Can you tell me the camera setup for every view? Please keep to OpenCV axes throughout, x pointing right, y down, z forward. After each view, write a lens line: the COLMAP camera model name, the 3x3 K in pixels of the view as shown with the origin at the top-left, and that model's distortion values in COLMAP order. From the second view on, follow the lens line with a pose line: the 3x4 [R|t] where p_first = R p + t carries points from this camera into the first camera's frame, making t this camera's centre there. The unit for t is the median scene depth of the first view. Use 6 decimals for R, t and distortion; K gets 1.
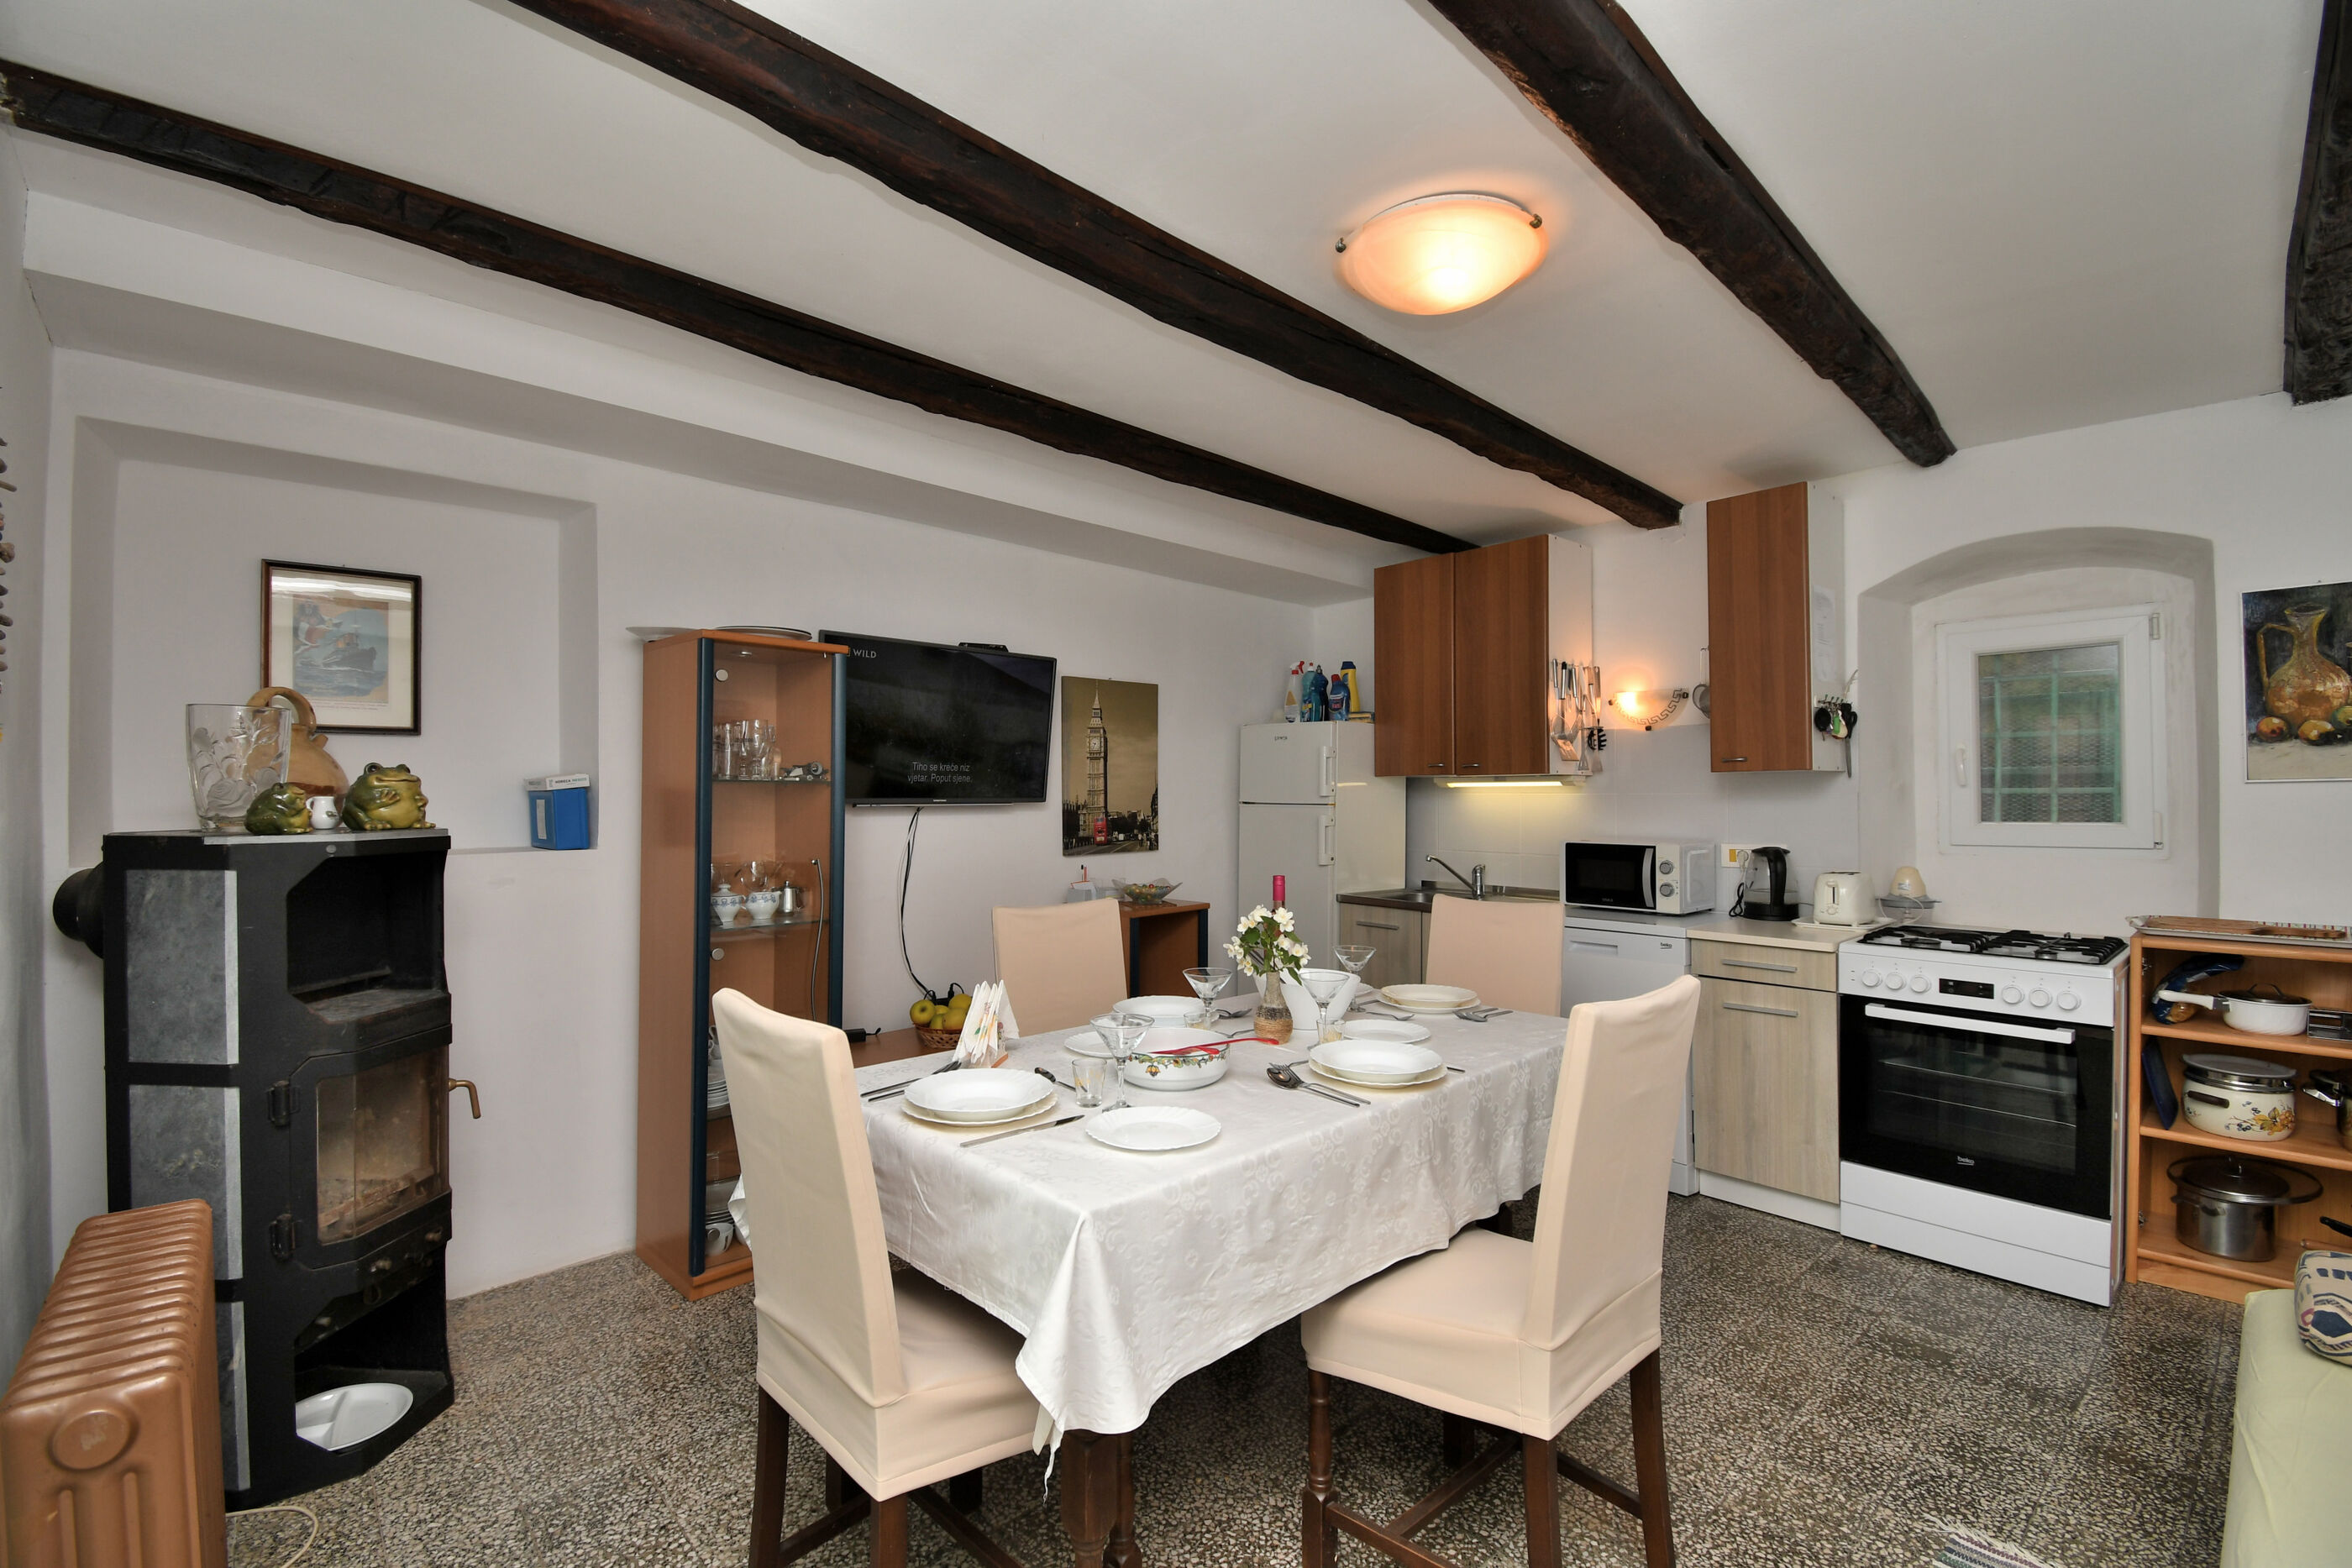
lens RADIAL K [[1031.1, 0, 1171.3], [0, 1031.1, 790.2], [0, 0, 1]] dist [0.014700, -0.021793]
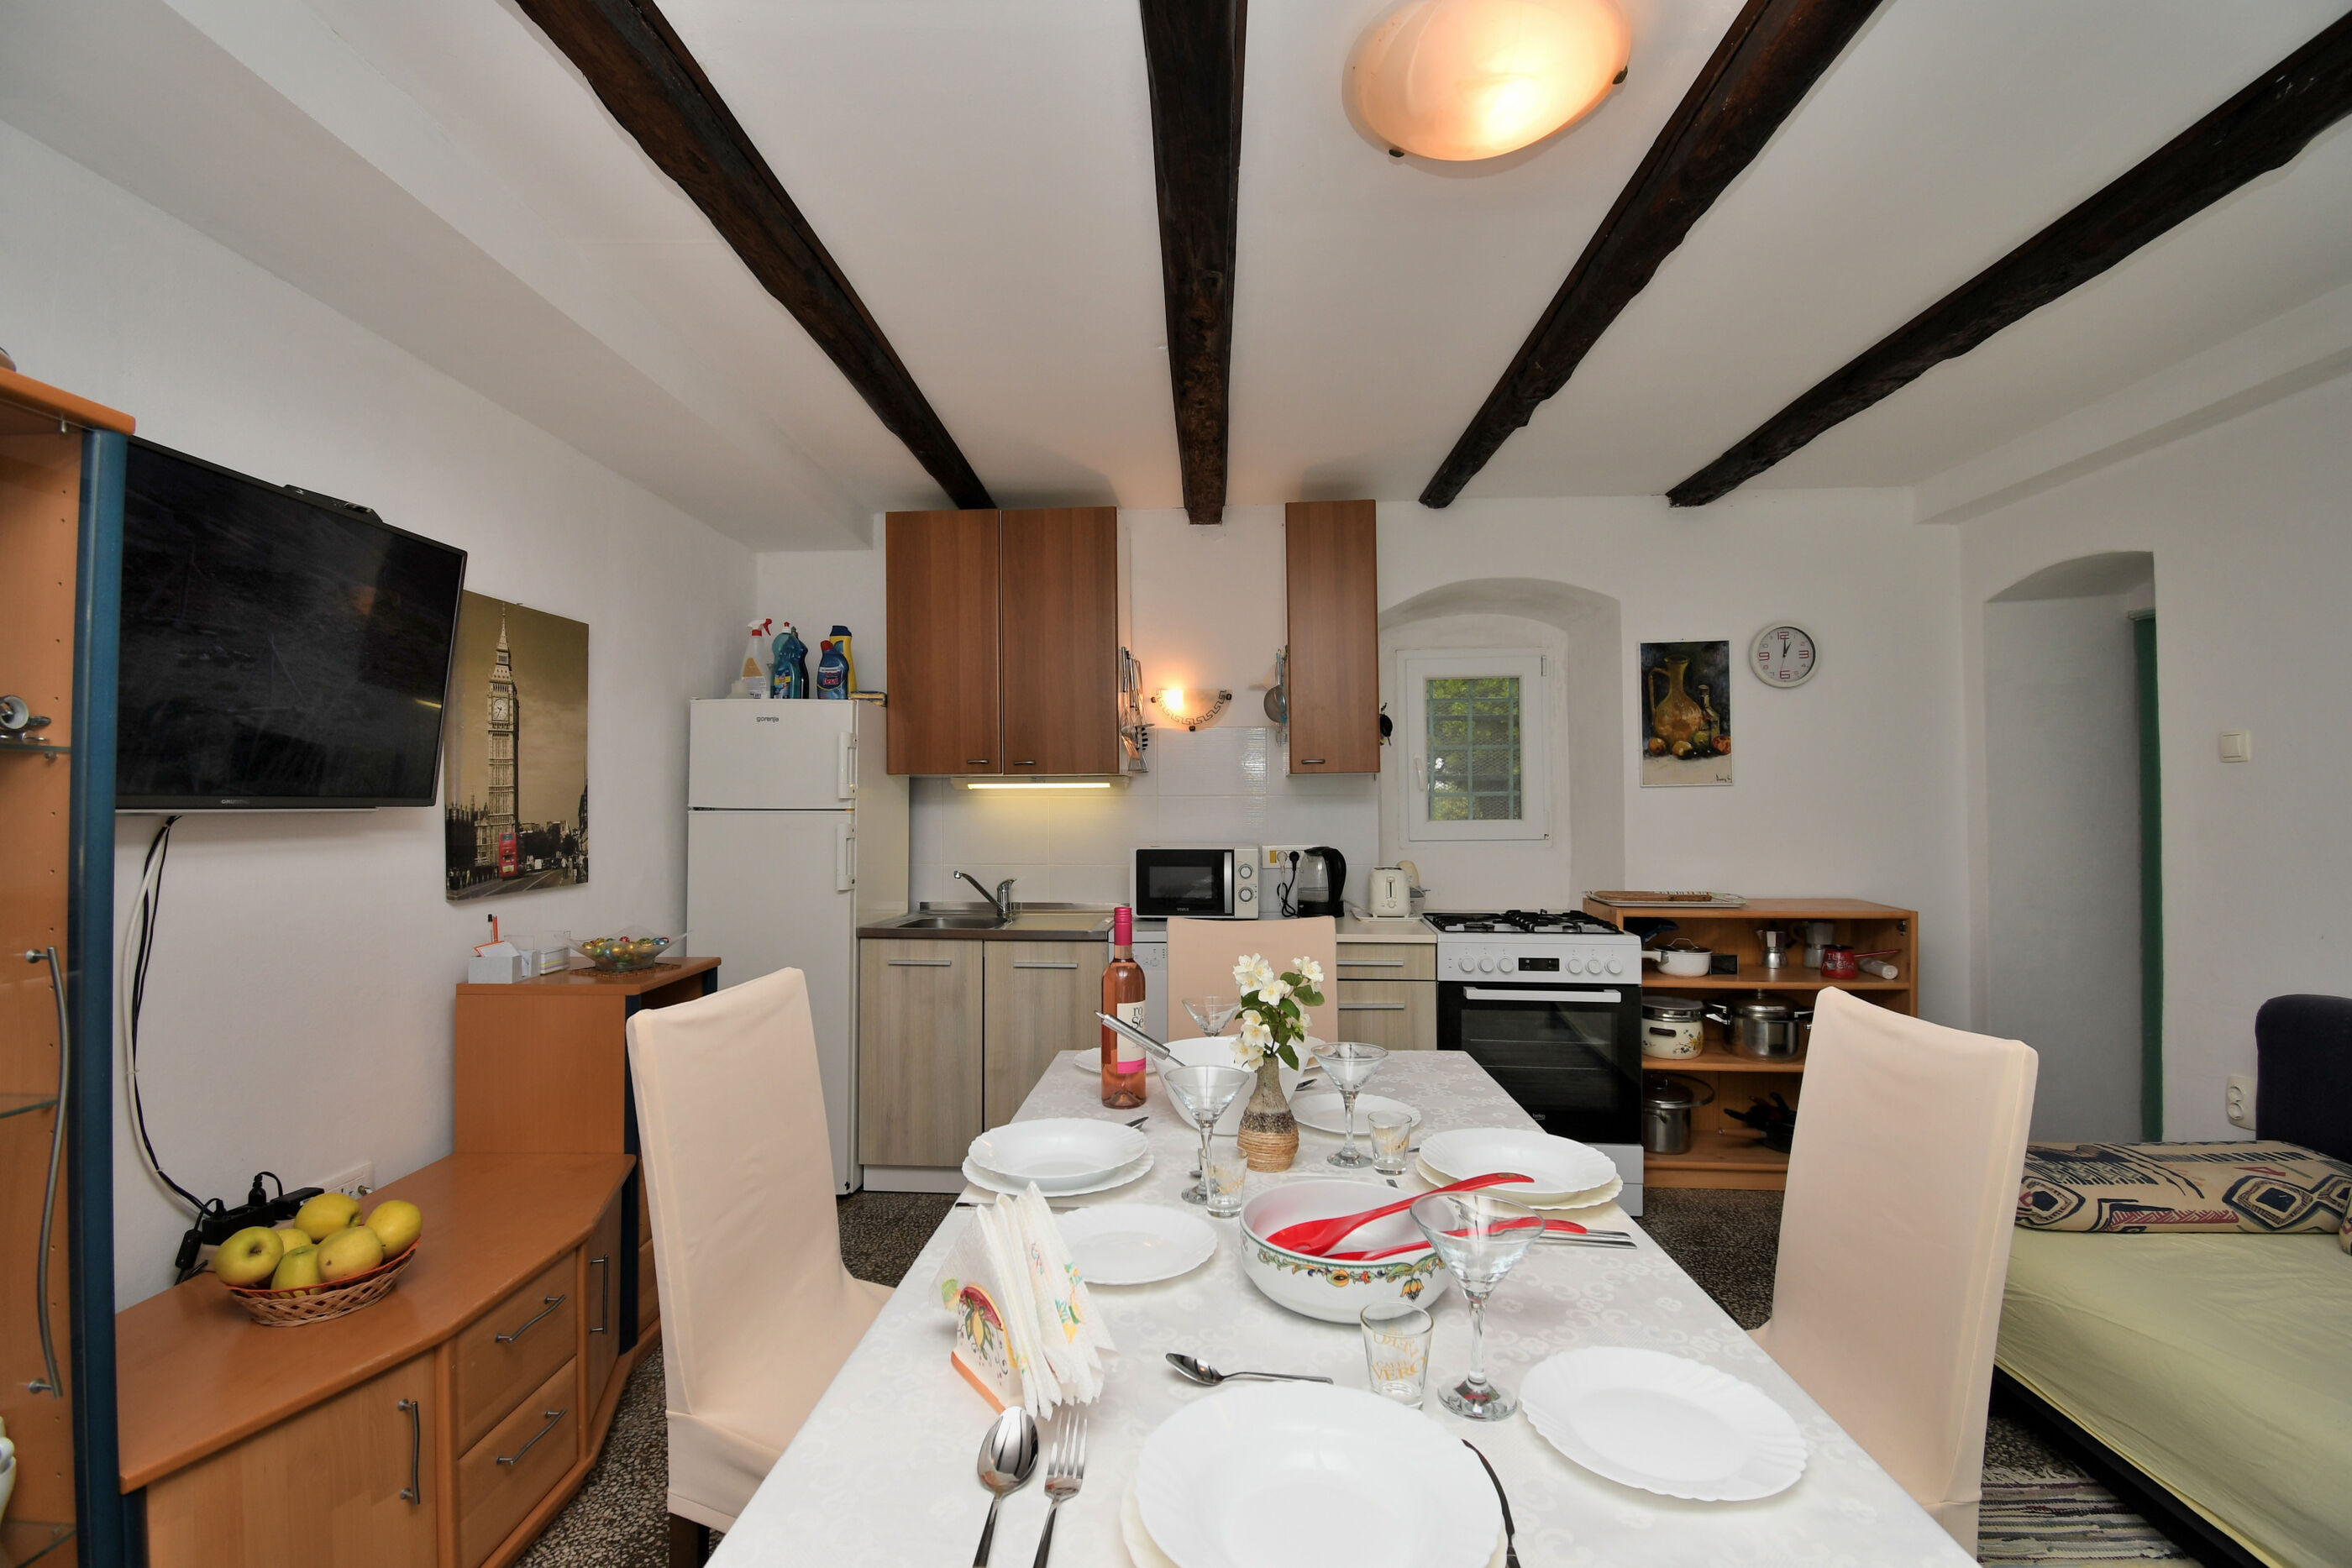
lens RADIAL K [[1031.1, 0, 1178.7], [0, 1031.1, 788.3], [0, 0, 1]] dist [0.014700, -0.021793]
pose [[0.720814, 0.009455, 0.693064, -0.235835], [-0.000560, 0.999915, -0.013059, 0.009489], [-0.693128, 0.009024, 0.720758, 0.342919]]
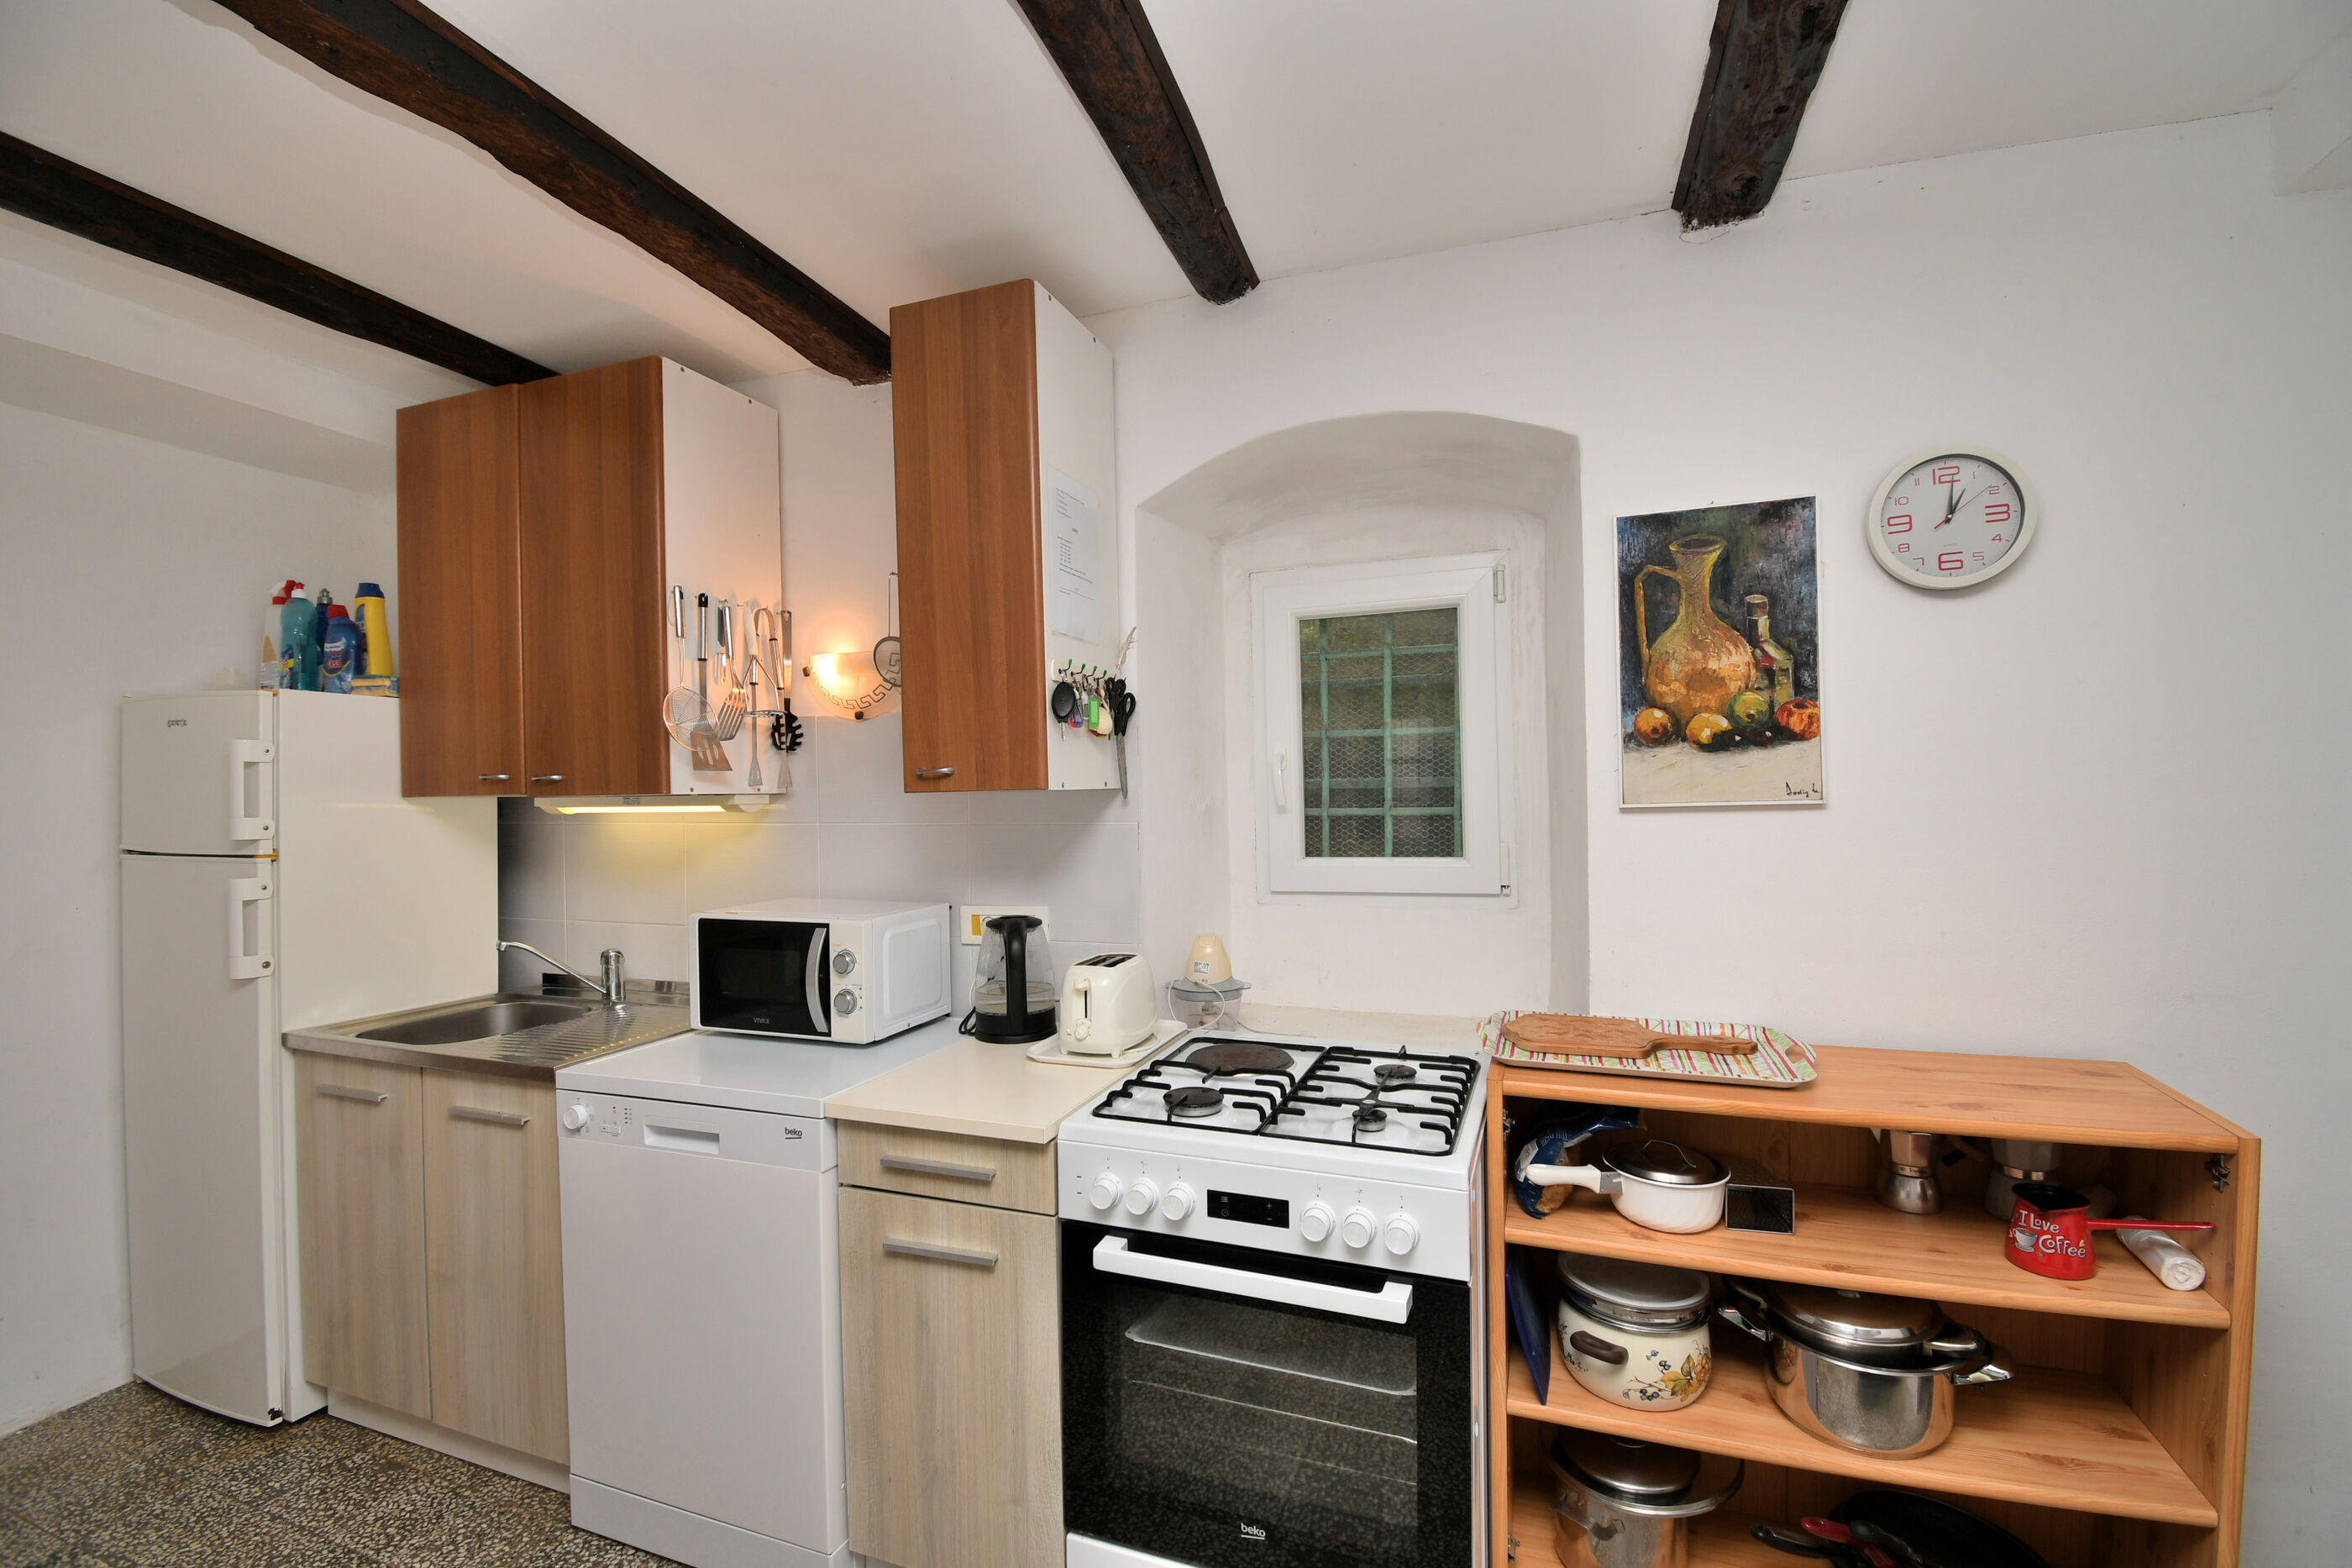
lens RADIAL K [[1031.1, 0, 1178.4], [0, 1031.1, 788.3], [0, 0, 1]] dist [0.014700, -0.021793]
pose [[0.881791, -0.009948, 0.471536, 0.373280], [0.009802, 0.999948, 0.002766, -0.019021], [-0.471539, 0.002183, 0.881843, 0.417999]]
